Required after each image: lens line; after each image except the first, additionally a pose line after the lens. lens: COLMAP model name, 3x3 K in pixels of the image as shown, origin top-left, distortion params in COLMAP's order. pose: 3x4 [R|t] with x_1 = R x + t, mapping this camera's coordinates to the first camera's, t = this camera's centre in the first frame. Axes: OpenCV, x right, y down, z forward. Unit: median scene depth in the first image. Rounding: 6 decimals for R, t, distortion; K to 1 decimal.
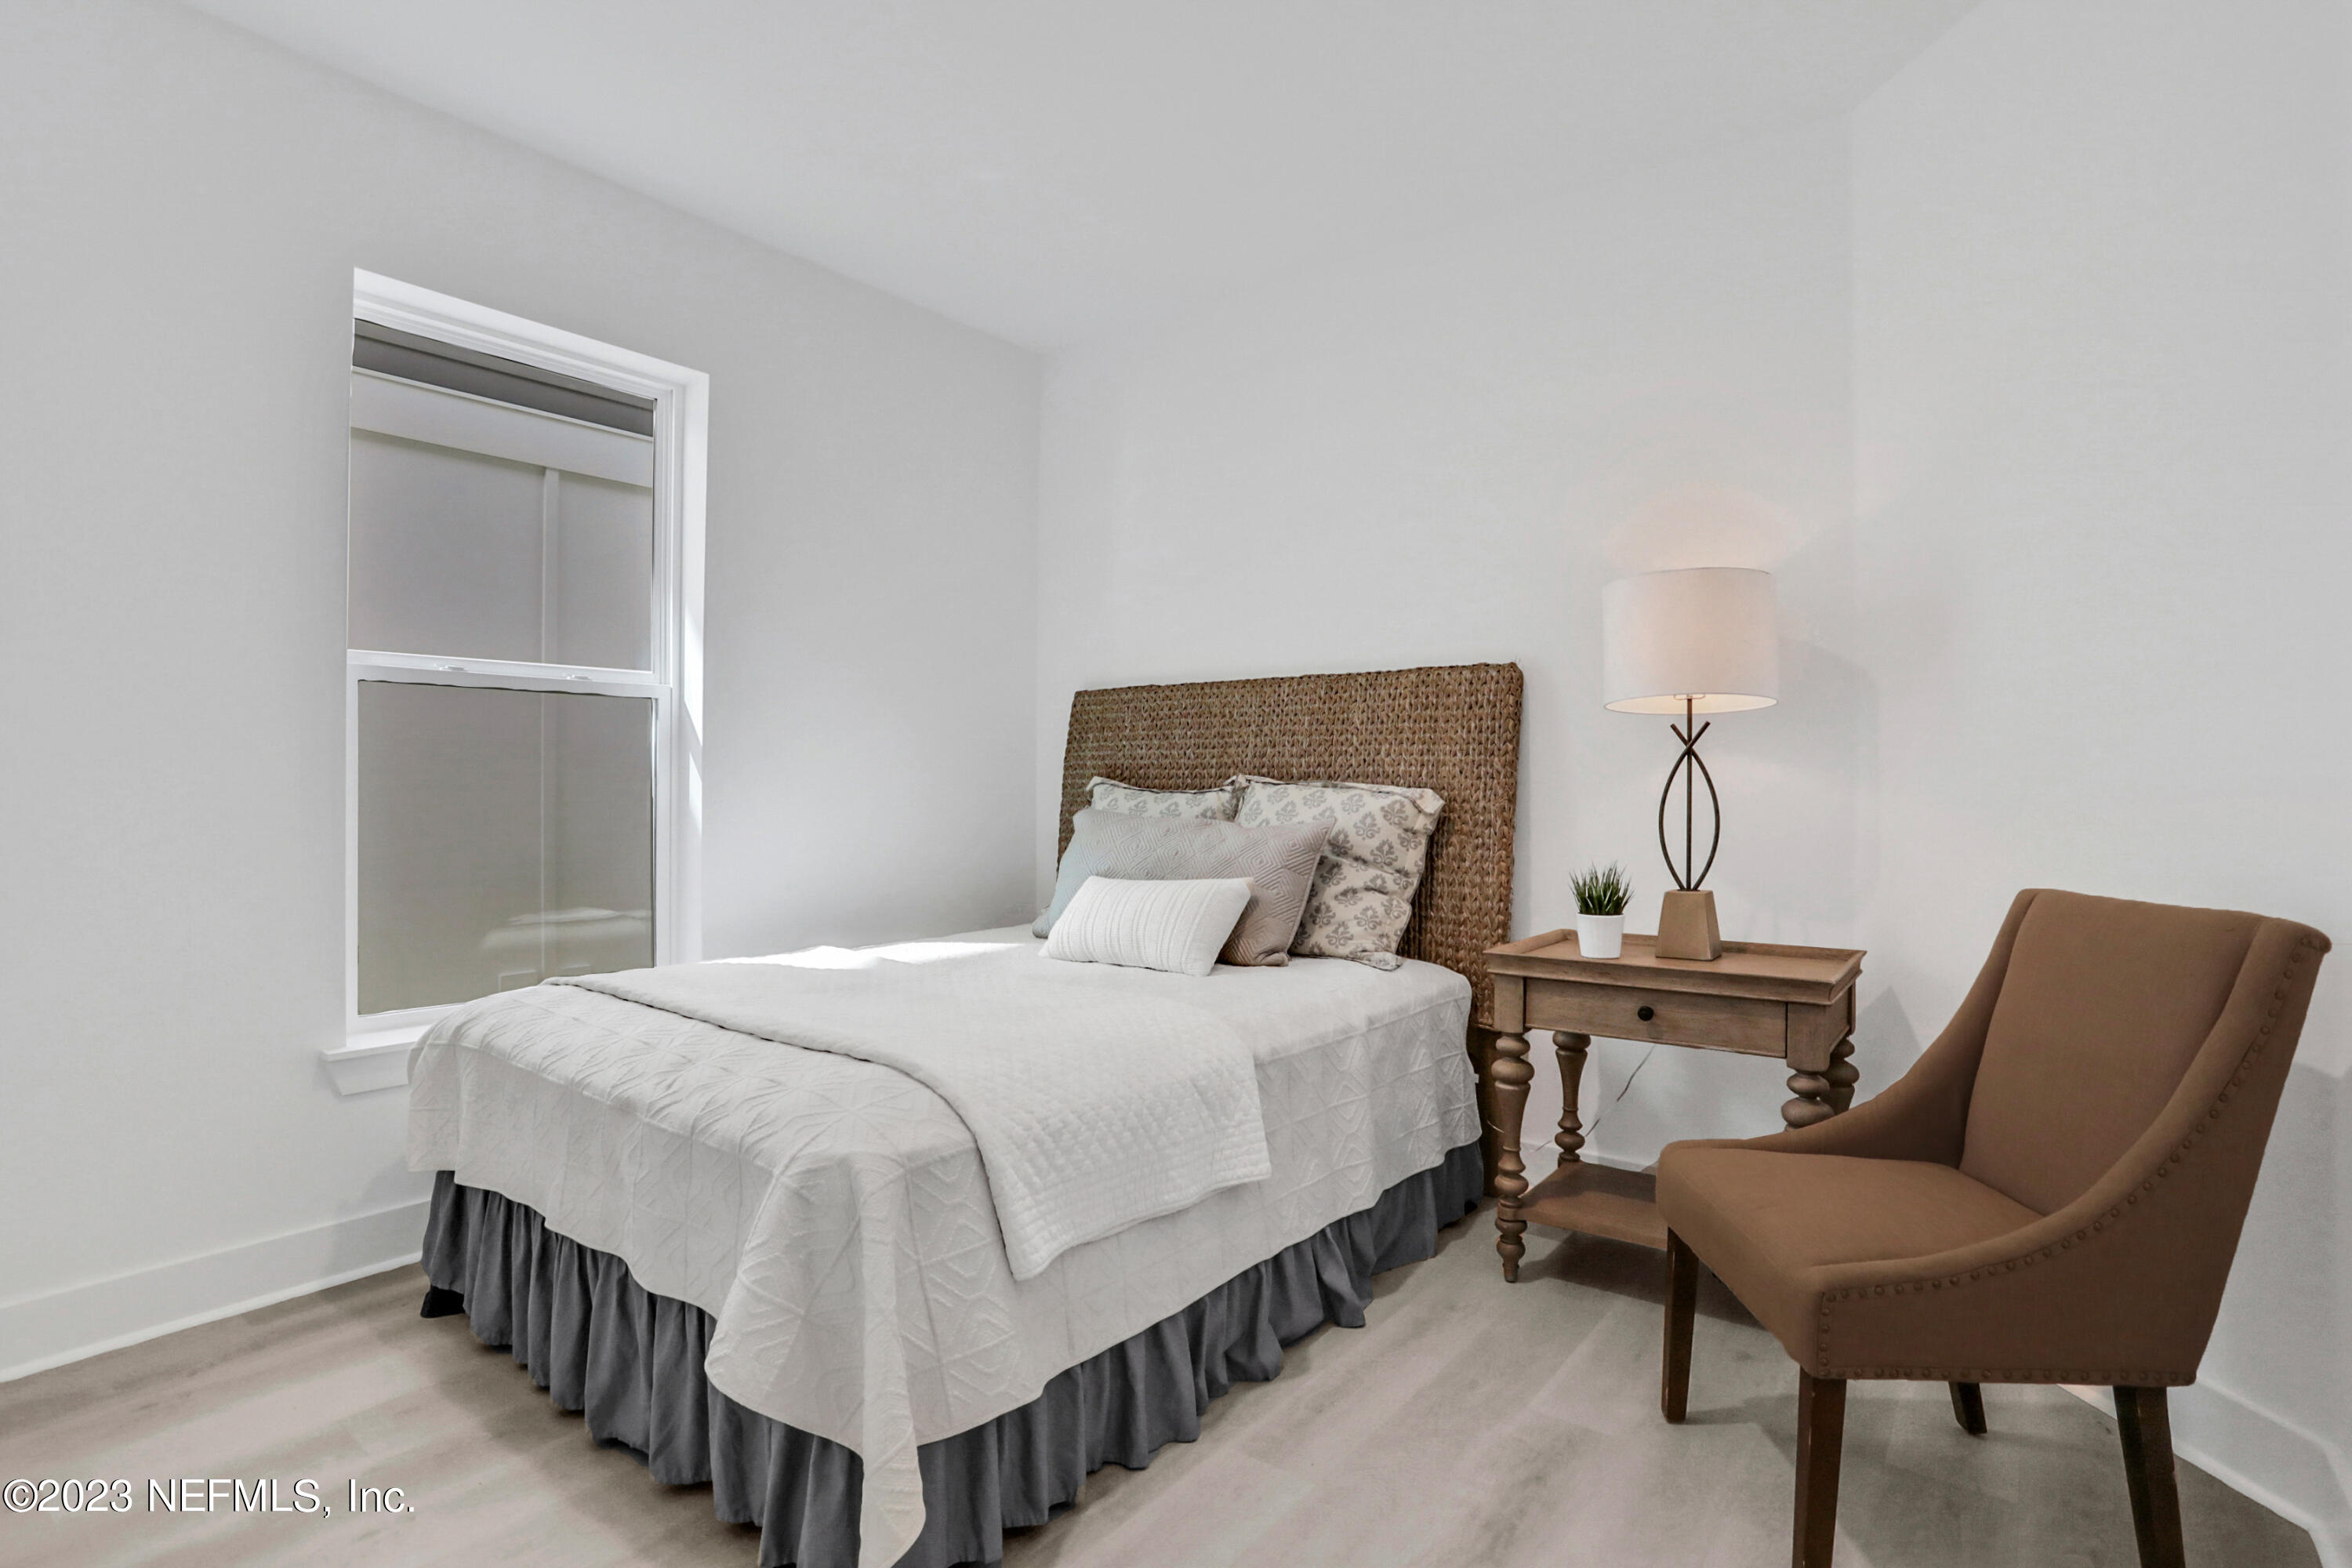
lens RADIAL K [[1189.3, 0, 1176.0], [0, 1189.3, 784.0], [0, 0, 1]] dist [-0.042545, 0.001125]
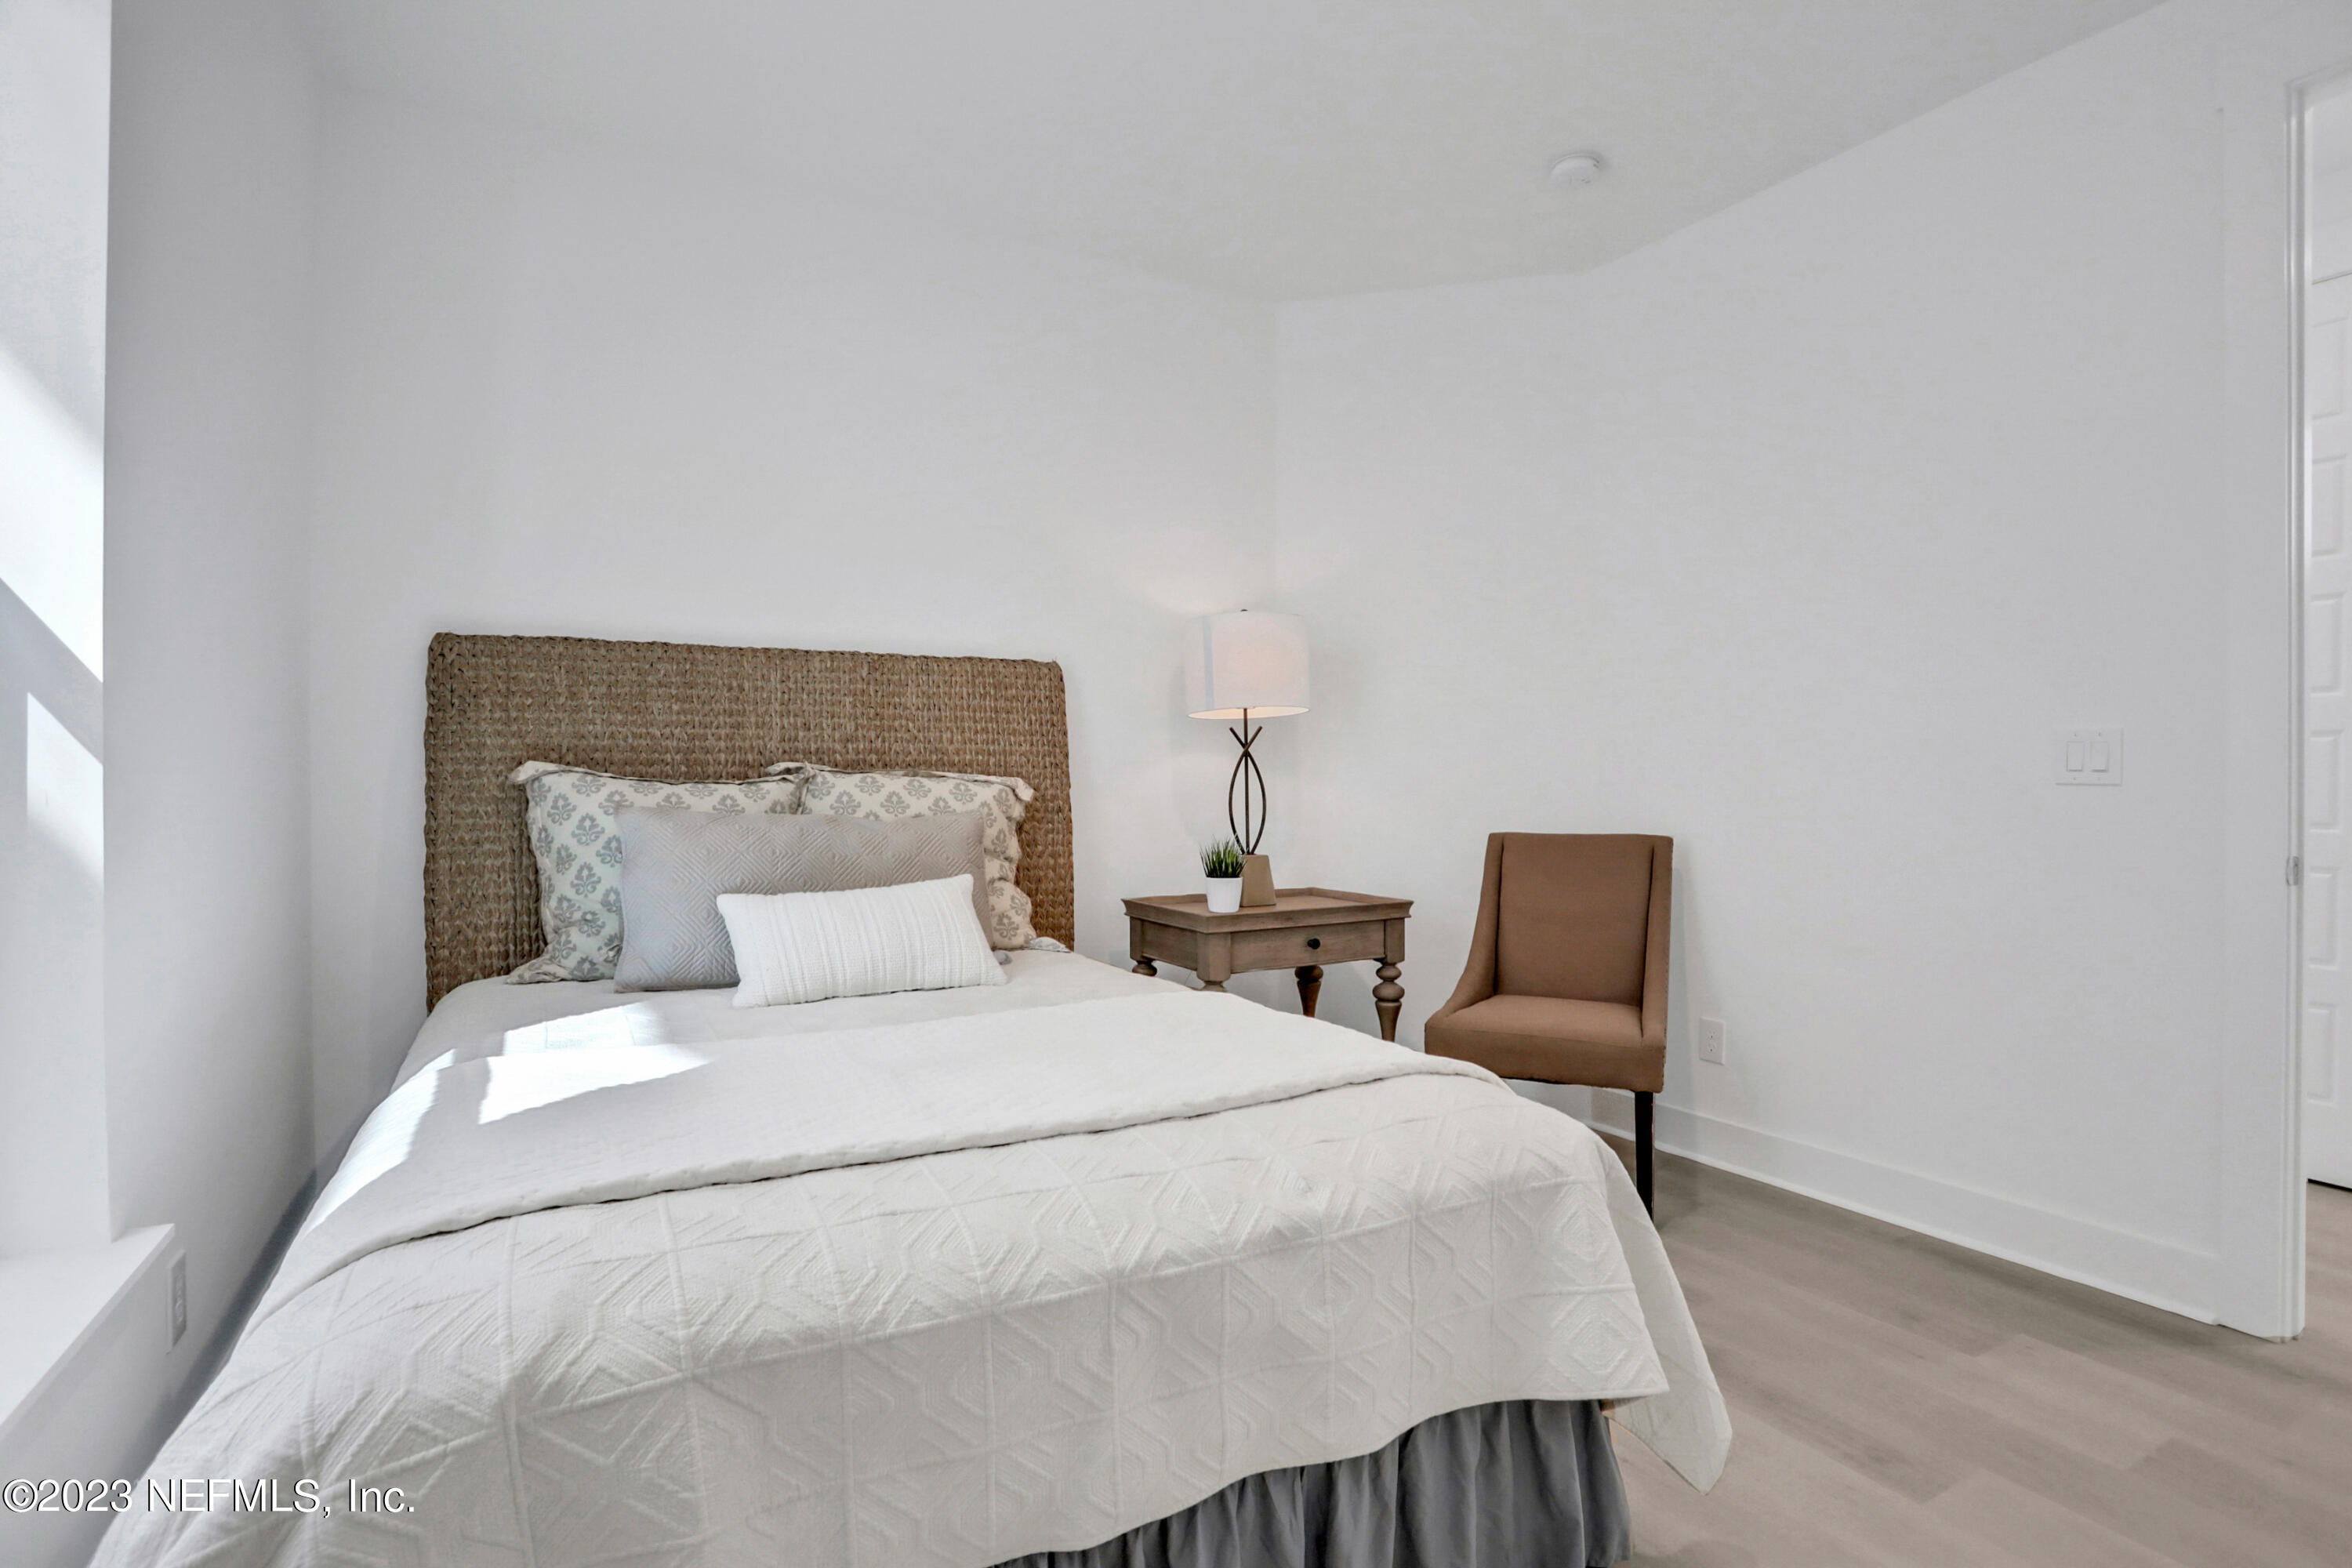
lens RADIAL K [[1189.3, 0, 1176.0], [0, 1189.3, 784.0], [0, 0, 1]] dist [-0.042545, 0.001125]
pose [[0.379326, -0.004600, 0.925252, -0.683343], [0.001011, 0.999989, 0.004557, 0.005019], [-0.925263, -0.000794, 0.379326, 0.474984]]
